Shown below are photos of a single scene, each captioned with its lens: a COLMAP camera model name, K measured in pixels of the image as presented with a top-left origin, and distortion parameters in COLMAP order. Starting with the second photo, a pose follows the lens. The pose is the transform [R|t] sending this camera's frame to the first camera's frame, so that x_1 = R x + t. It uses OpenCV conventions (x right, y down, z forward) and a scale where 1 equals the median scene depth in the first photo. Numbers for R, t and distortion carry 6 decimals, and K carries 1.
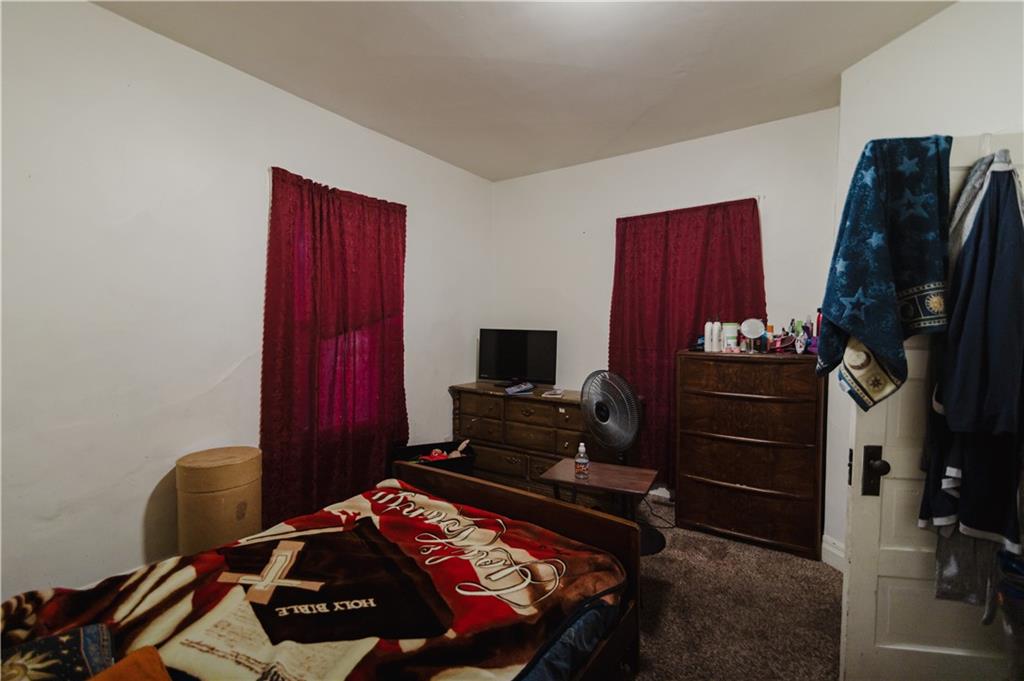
lens RADIAL K [[451.2, 0, 510.1], [0, 451.2, 337.7], [0, 0, 1]] dist [-0.000568, -0.000019]
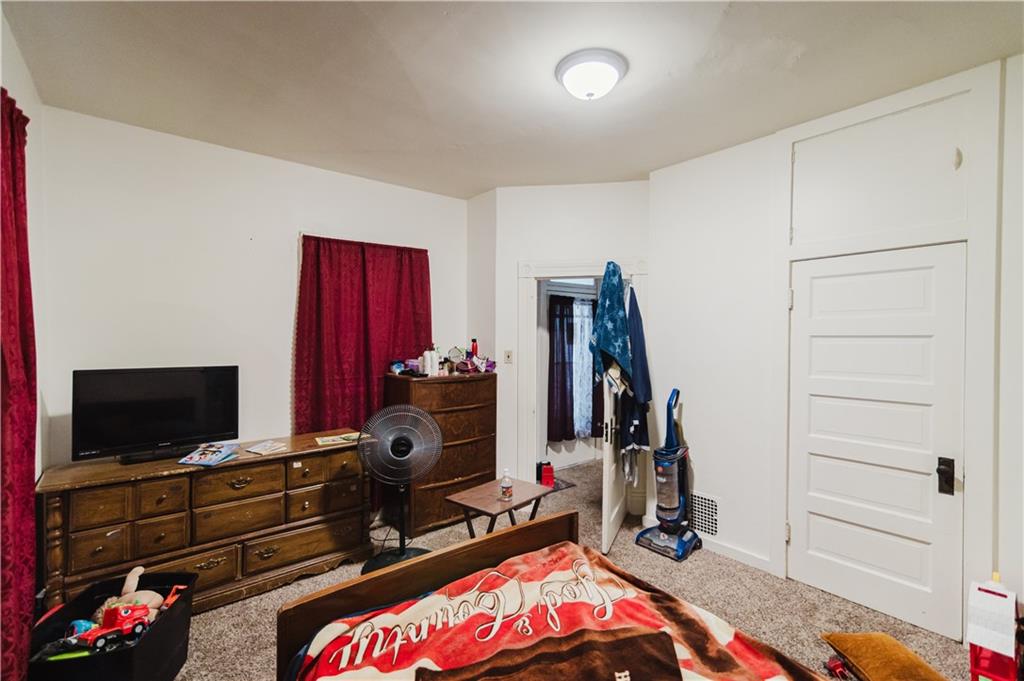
lens RADIAL K [[451.2, 0, 510.1], [0, 451.2, 341.4], [0, 0, 1]] dist [-0.000568, -0.000019]
pose [[0.288006, -0.016031, 0.957494, -0.543179], [0.029064, 0.999546, 0.007993, -0.054721], [-0.957188, 0.025527, 0.288341, 0.398055]]
